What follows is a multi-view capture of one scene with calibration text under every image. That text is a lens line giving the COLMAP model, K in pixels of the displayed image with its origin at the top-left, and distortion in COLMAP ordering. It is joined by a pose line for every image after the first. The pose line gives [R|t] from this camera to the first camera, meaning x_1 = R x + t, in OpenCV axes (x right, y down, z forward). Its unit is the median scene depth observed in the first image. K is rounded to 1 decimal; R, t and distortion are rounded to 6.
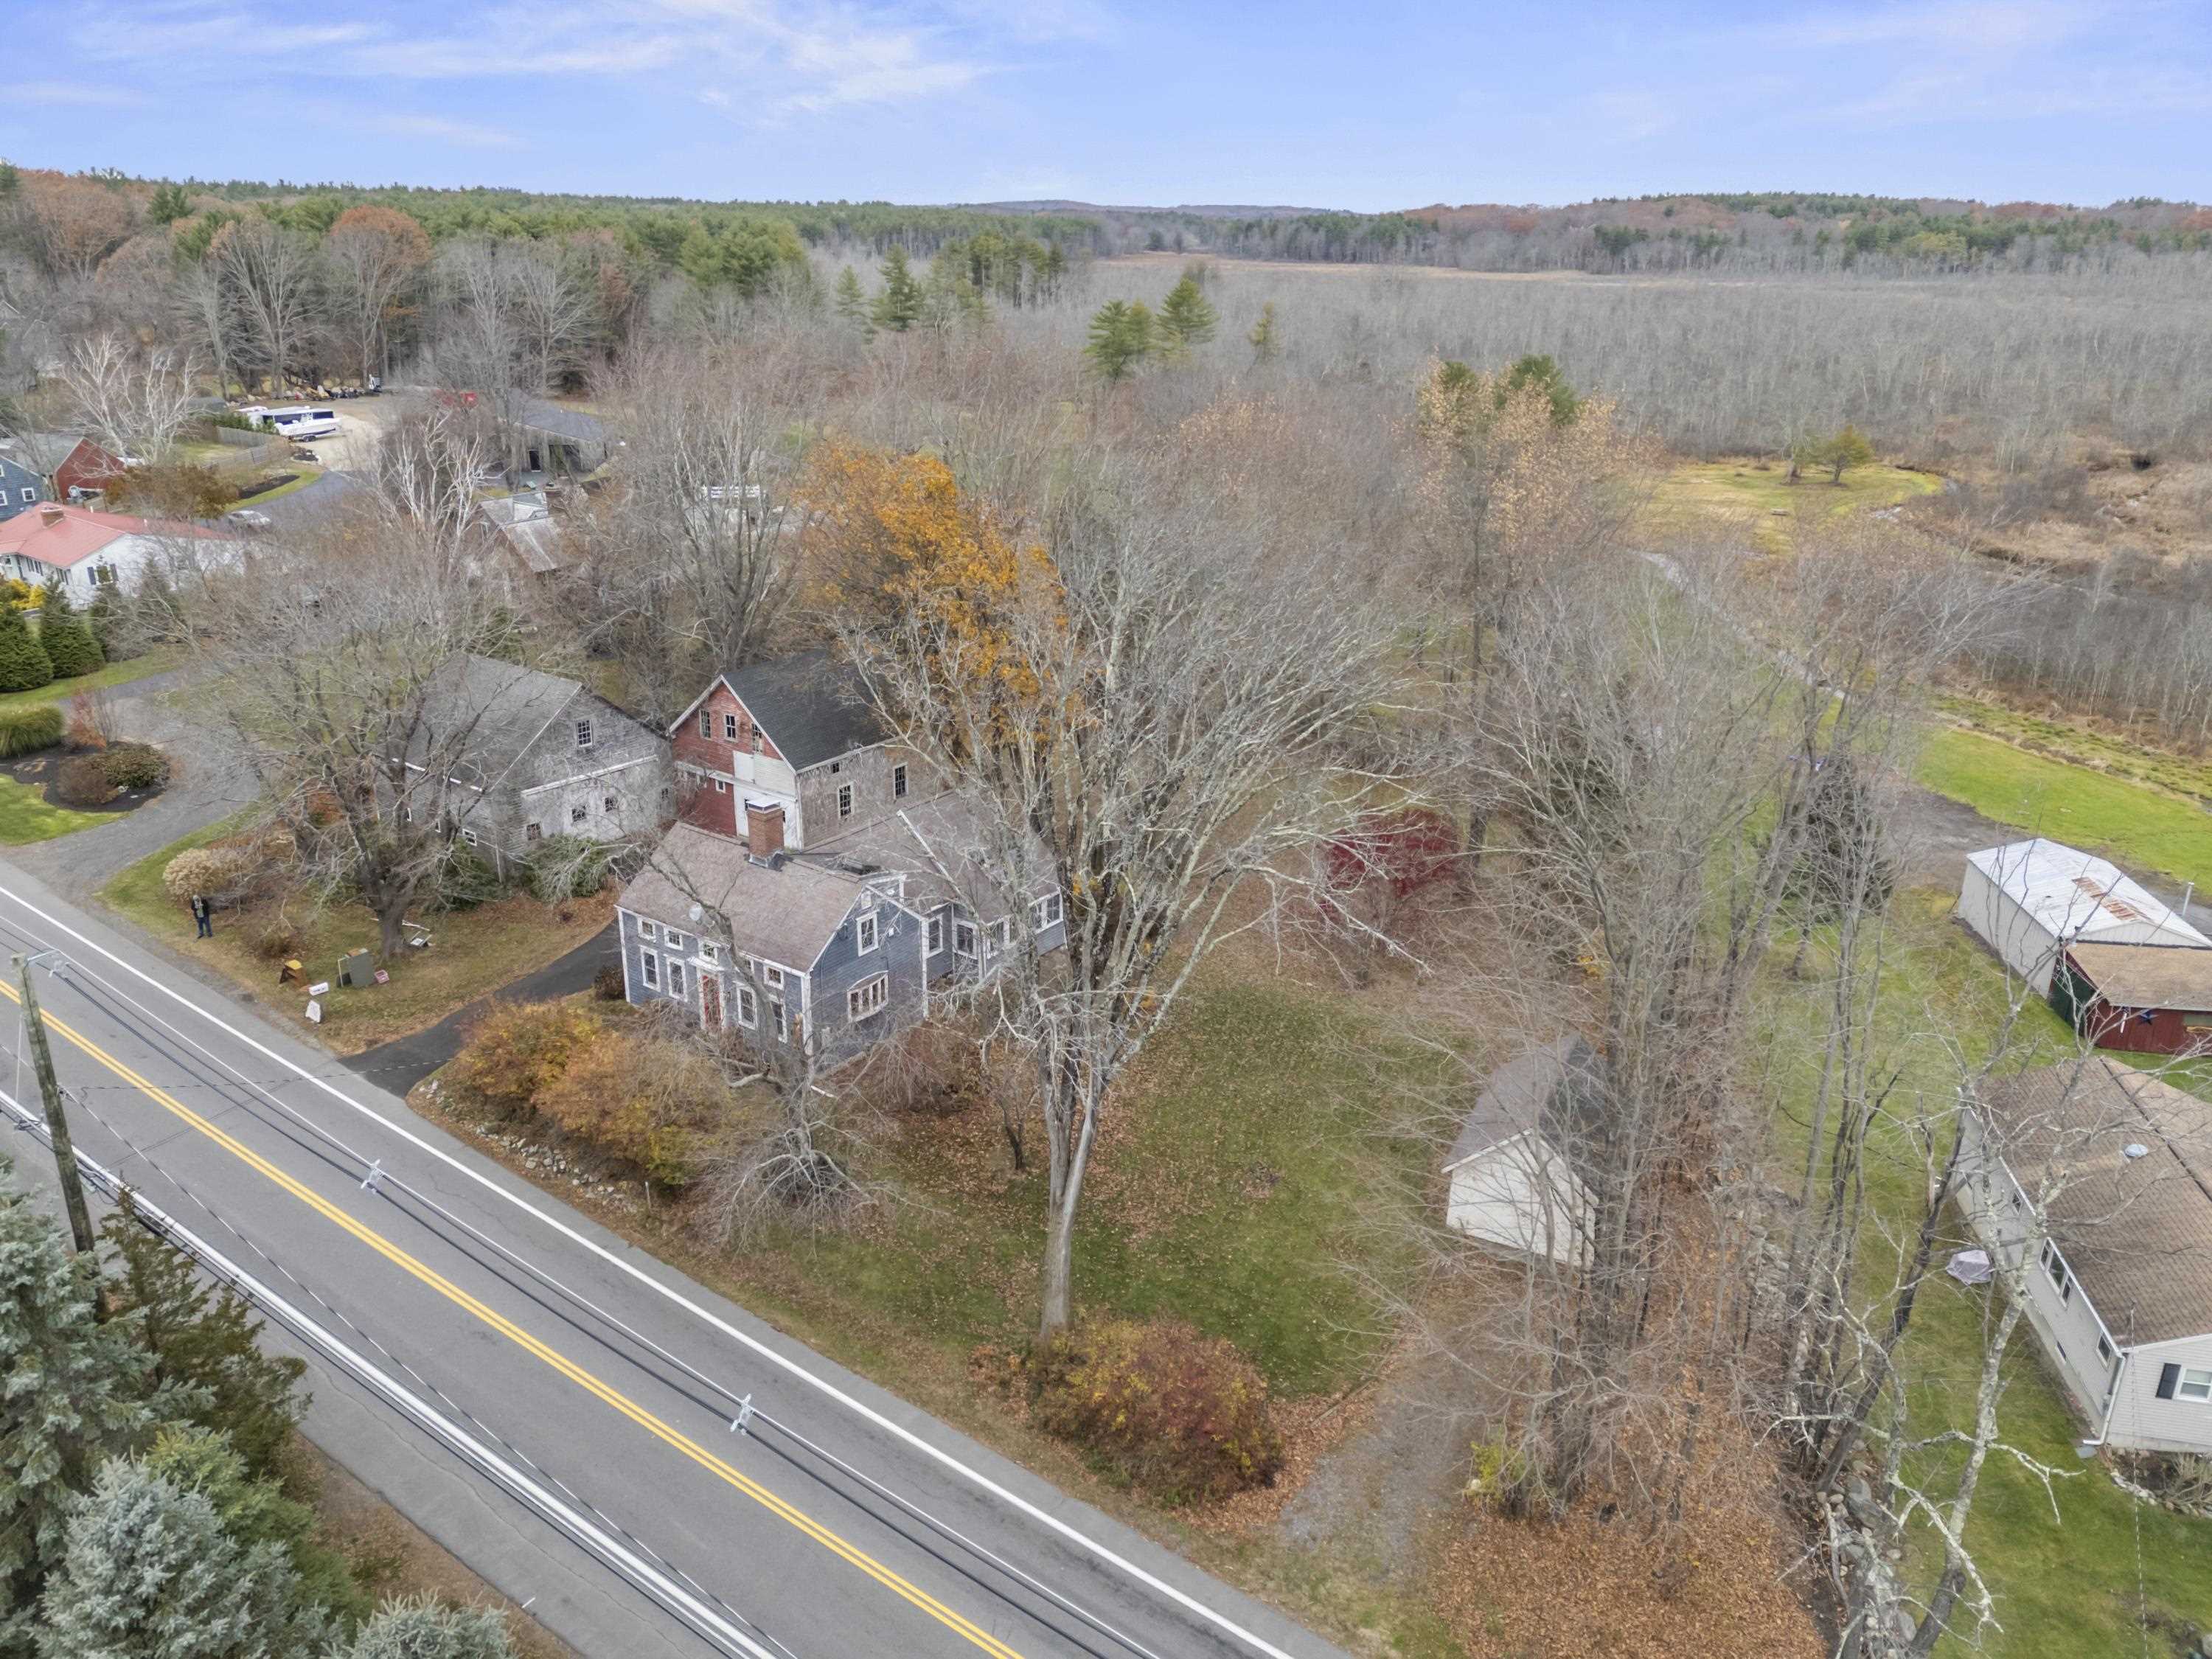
lens RADIAL K [[1593.5, 0, 1106.0], [0, 1593.5, 829.5], [0, 0, 1]] dist [0.119183, -0.128619]
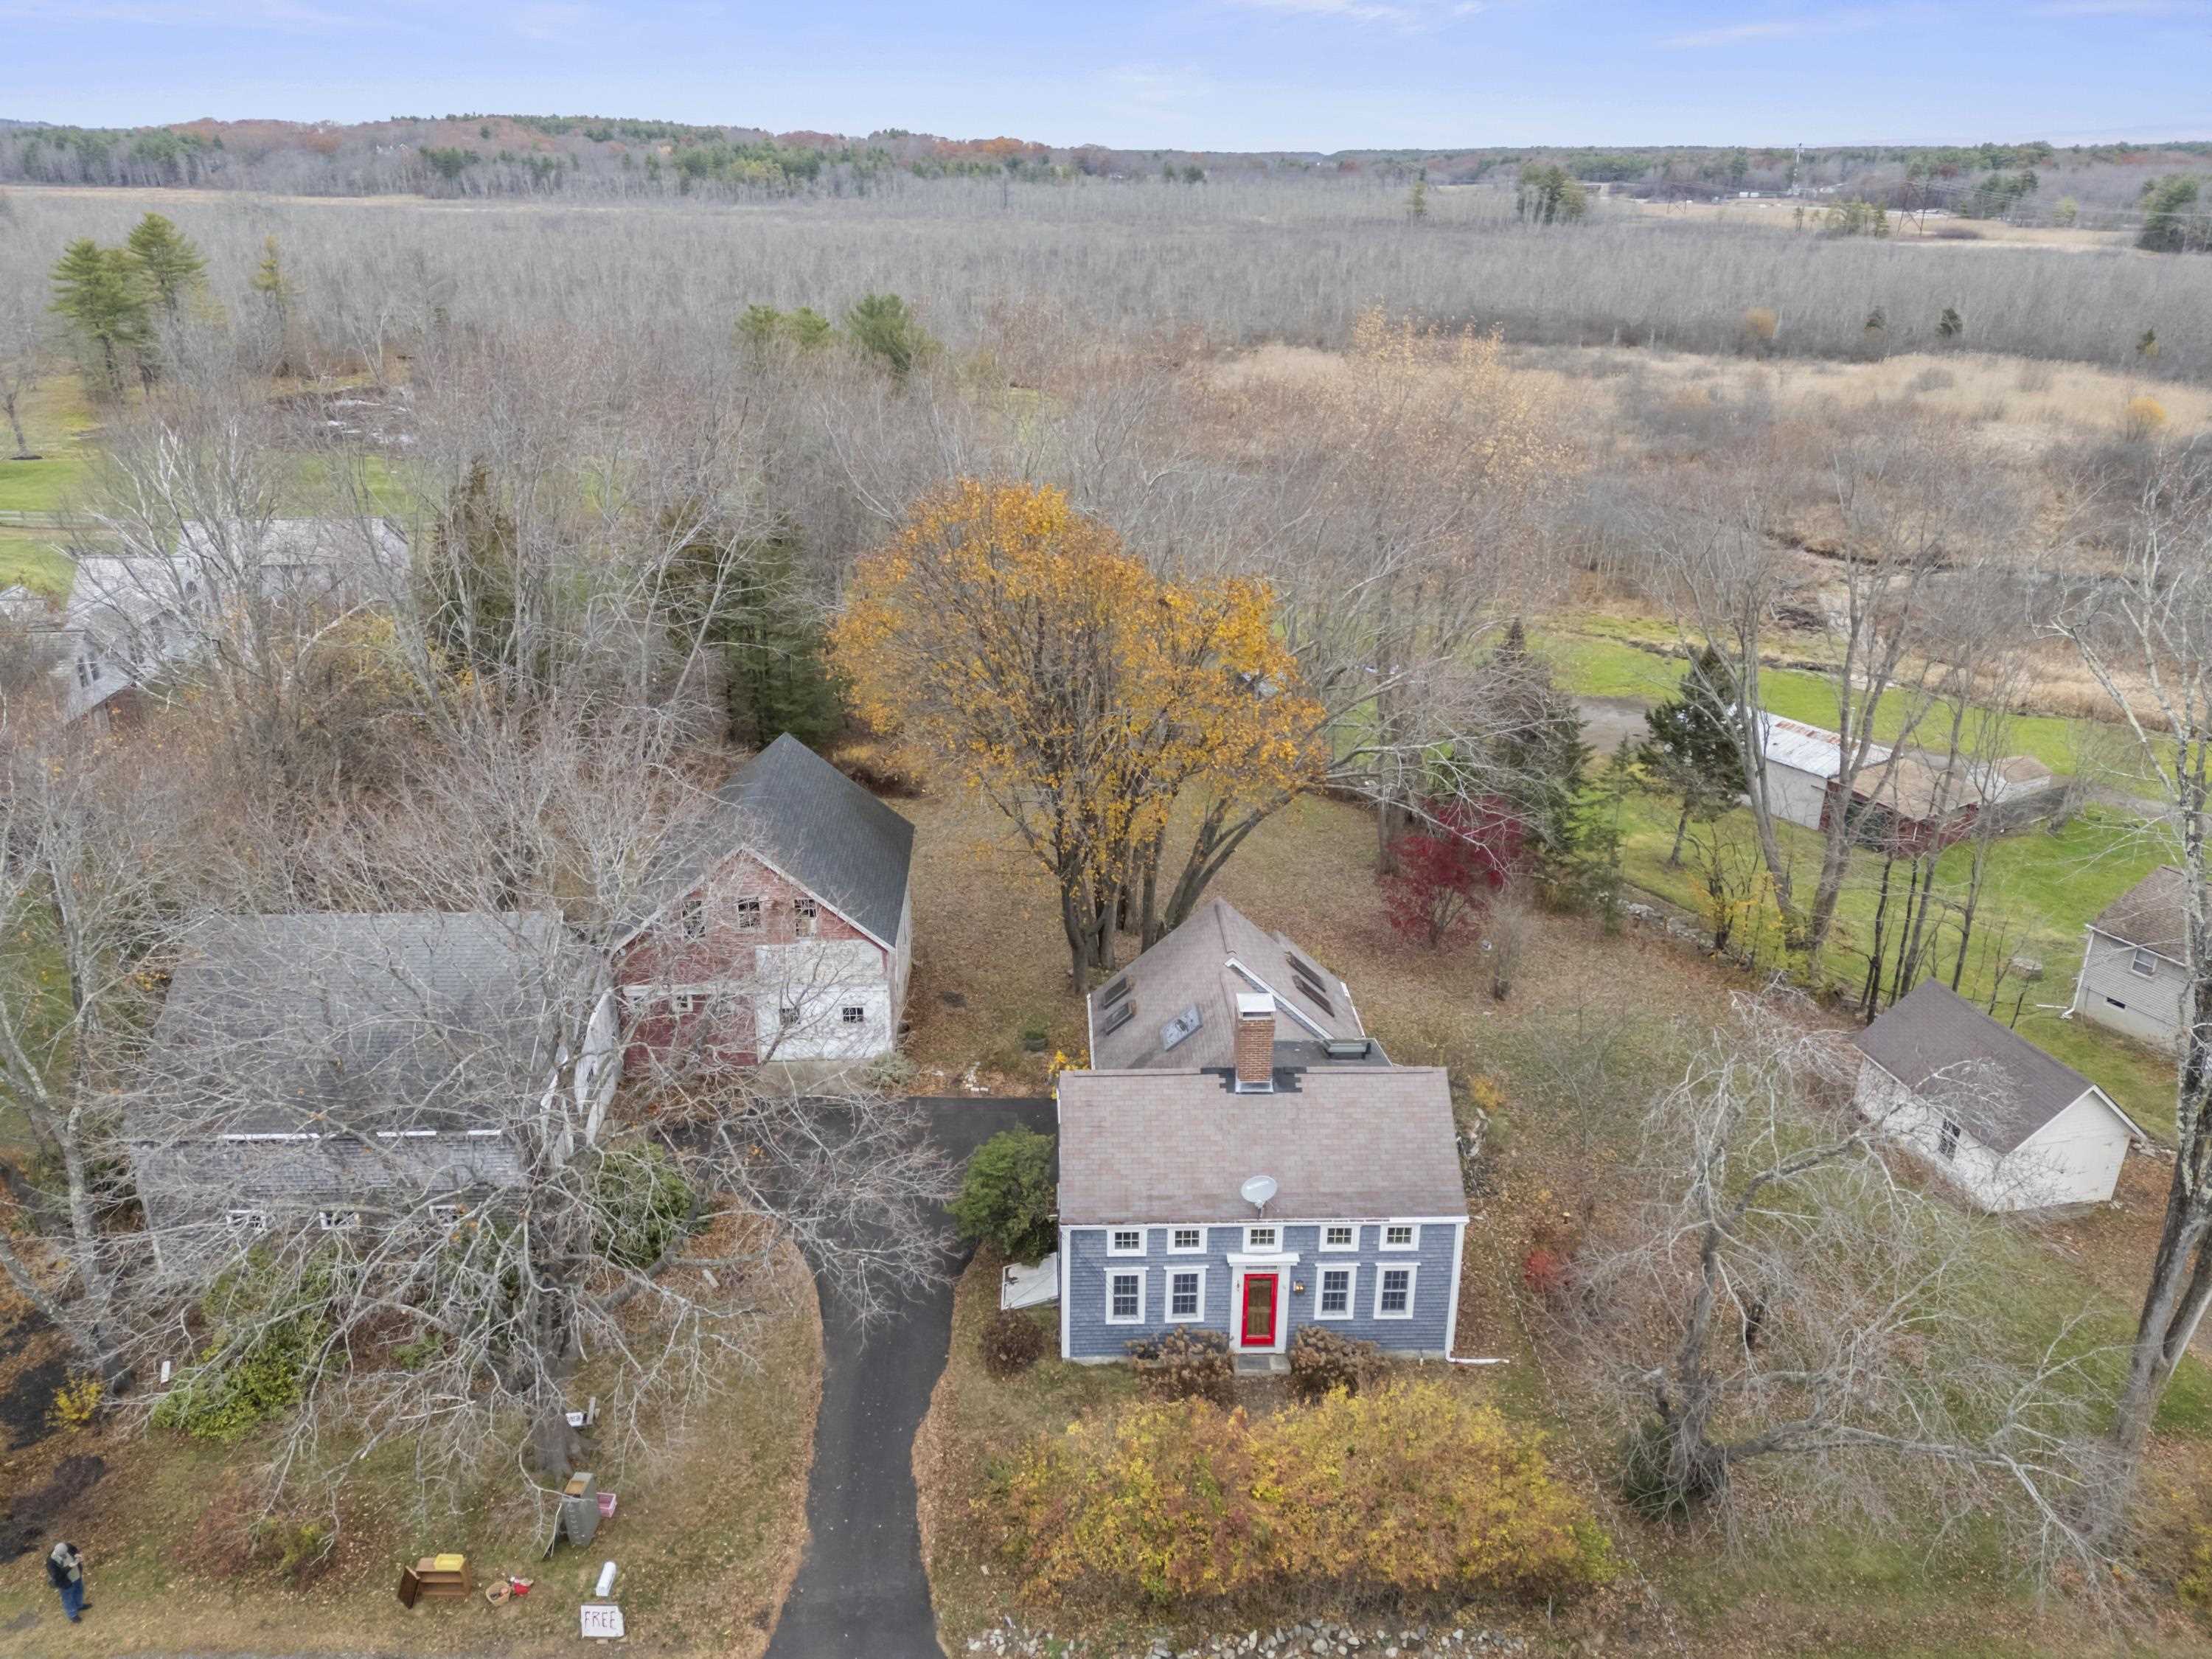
lens RADIAL K [[1593.5, 0, 1106.0], [0, 1593.5, 829.5], [0, 0, 1]] dist [0.119183, -0.128619]
pose [[0.781864, -0.243324, 0.574006, -0.603376], [0.219761, 0.969162, 0.111494, -0.170155], [-0.583433, 0.038971, 0.811225, 0.443197]]
